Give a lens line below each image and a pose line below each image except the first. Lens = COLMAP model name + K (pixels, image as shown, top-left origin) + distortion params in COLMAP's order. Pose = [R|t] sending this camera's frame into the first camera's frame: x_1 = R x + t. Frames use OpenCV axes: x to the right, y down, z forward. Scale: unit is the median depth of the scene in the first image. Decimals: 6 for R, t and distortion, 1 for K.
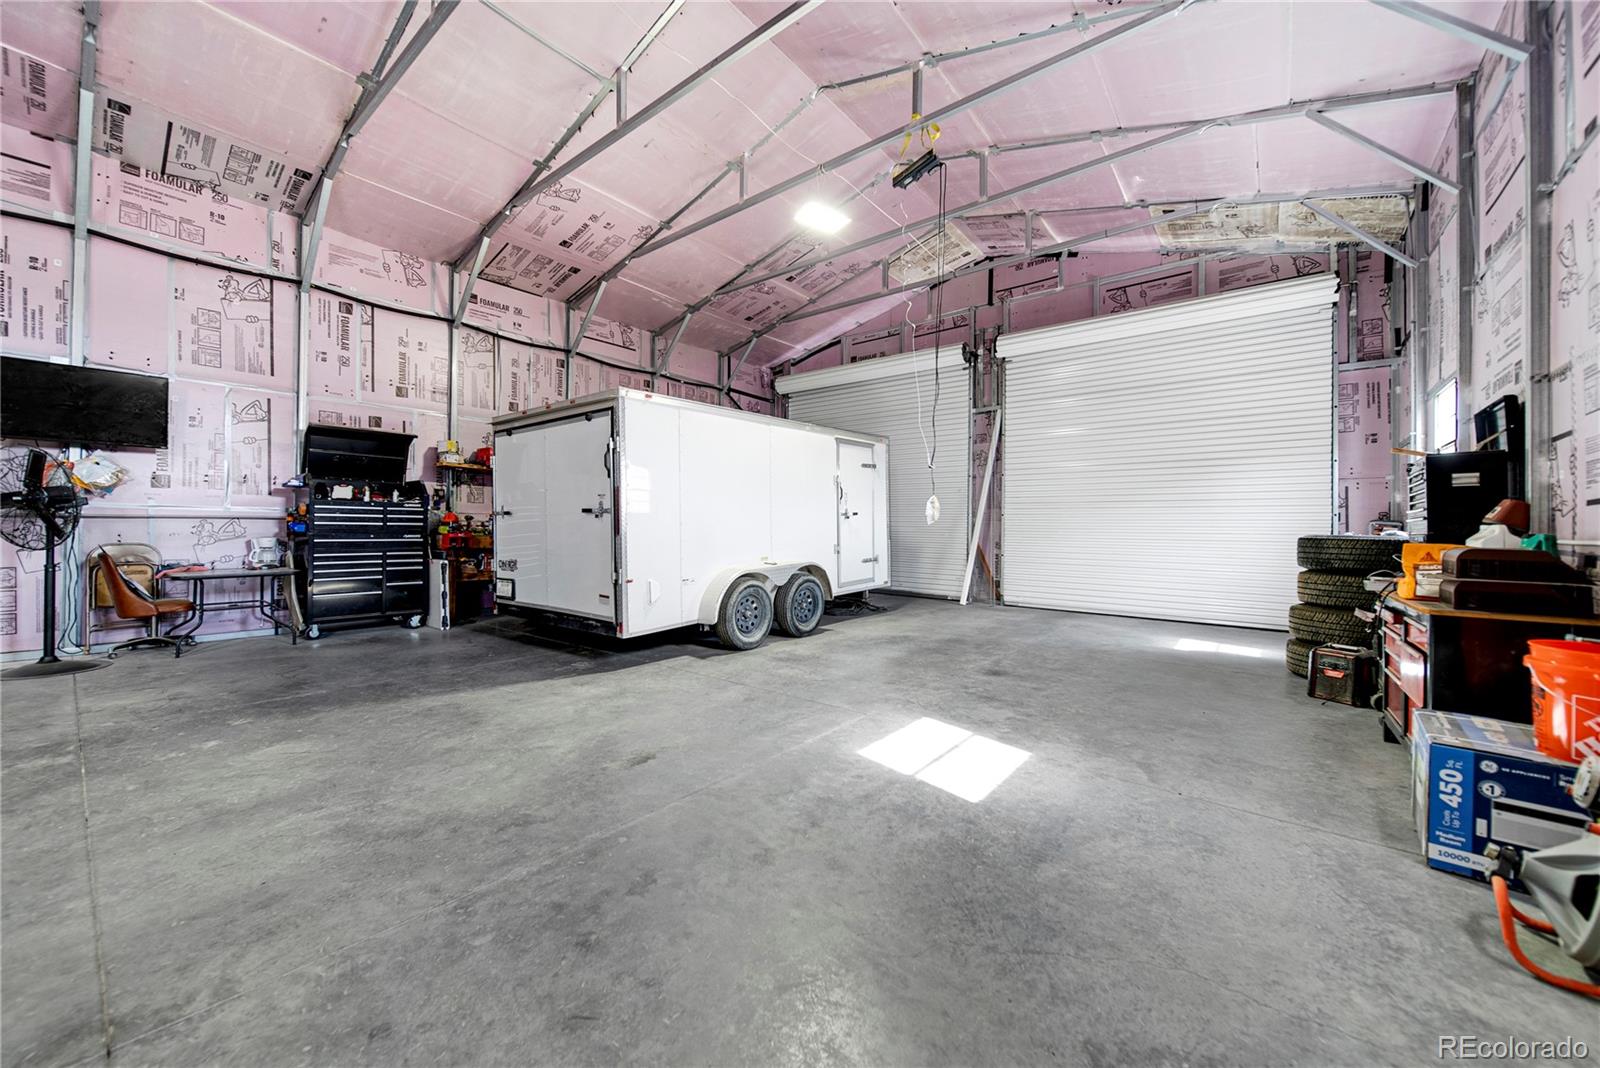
lens RADIAL K [[549.0, 0, 796.6], [0, 549.0, 541.5], [0, 0, 1]] dist [-0.033041, 0.000015]
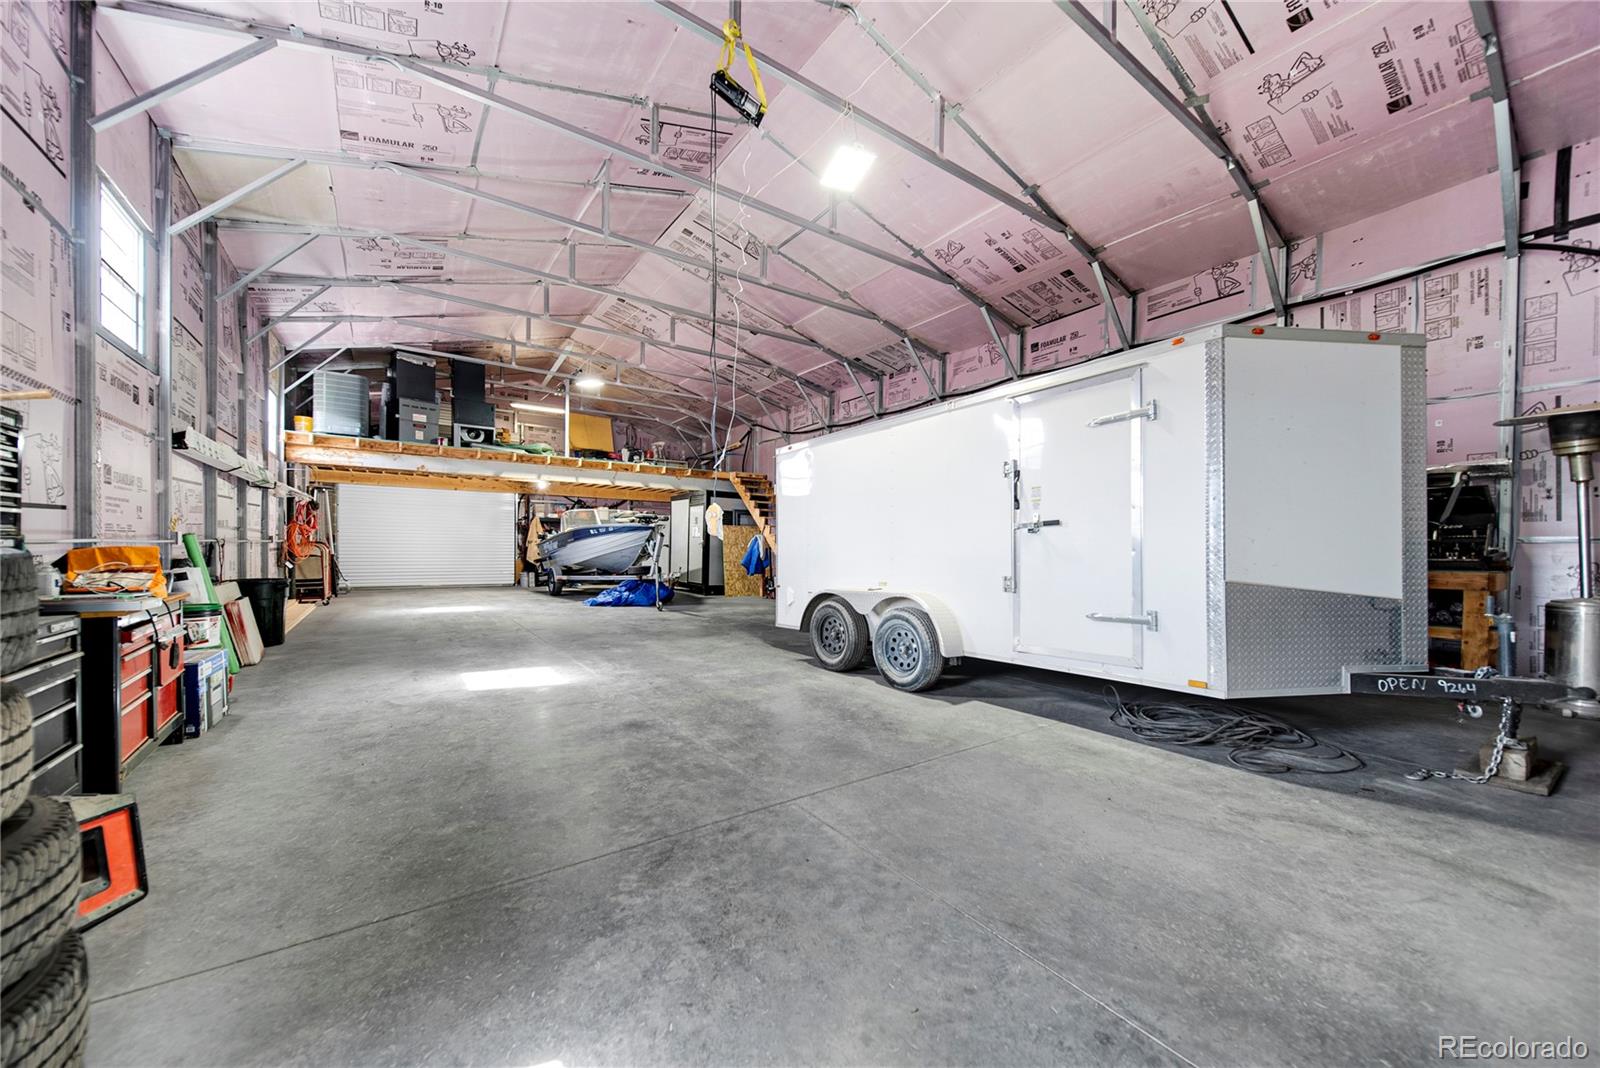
lens RADIAL K [[549.0, 0, 796.6], [0, 549.0, 541.5], [0, 0, 1]] dist [-0.033041, 0.000015]
pose [[-0.228209, -0.016338, -0.973475, 0.828430], [-0.041655, 0.999108, -0.007003, -0.022476], [0.972721, 0.038952, -0.228685, 1.074254]]
